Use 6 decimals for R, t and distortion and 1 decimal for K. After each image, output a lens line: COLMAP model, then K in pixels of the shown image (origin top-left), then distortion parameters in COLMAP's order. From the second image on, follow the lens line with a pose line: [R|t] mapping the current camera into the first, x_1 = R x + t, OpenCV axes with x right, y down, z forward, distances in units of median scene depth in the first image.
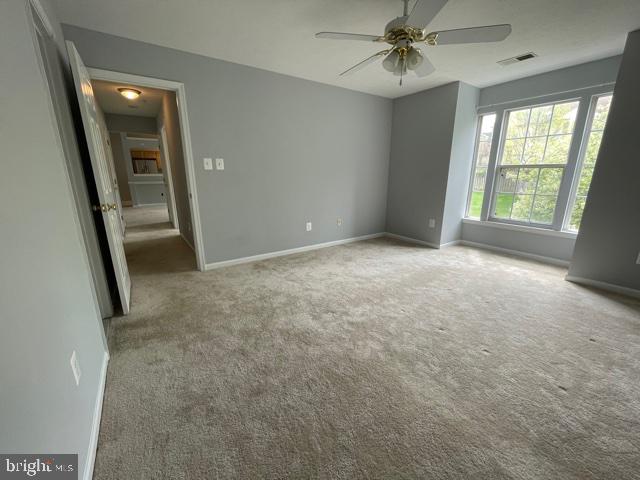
lens RADIAL K [[260.4, 0, 320.2], [0, 260.4, 239.0], [0, 0, 1]] dist [-0.003356, -0.000363]
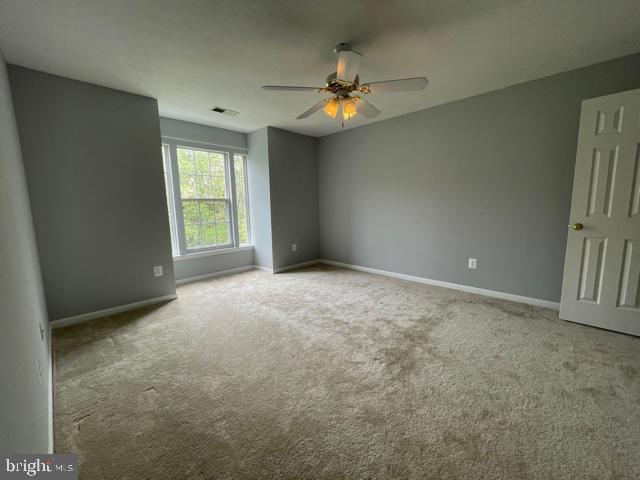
lens RADIAL K [[260.4, 0, 323.1], [0, 260.4, 239.2], [0, 0, 1]] dist [-0.003356, -0.000363]
pose [[-0.186993, -0.125855, 0.974266, -0.474042], [0.262035, 0.949436, 0.172940, -0.190569], [-0.946769, 0.287630, -0.144560, 0.777729]]
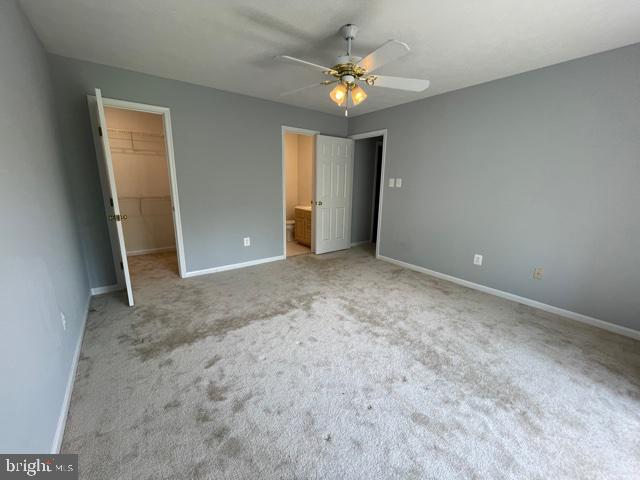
lens RADIAL K [[260.4, 0, 315.1], [0, 260.4, 240.1], [0, 0, 1]] dist [-0.003356, -0.000363]
pose [[0.022634, 0.220602, -0.975101, 0.837916], [-0.258675, 0.943429, 0.207432, -0.166164], [0.965699, 0.247539, 0.078418, 0.524257]]
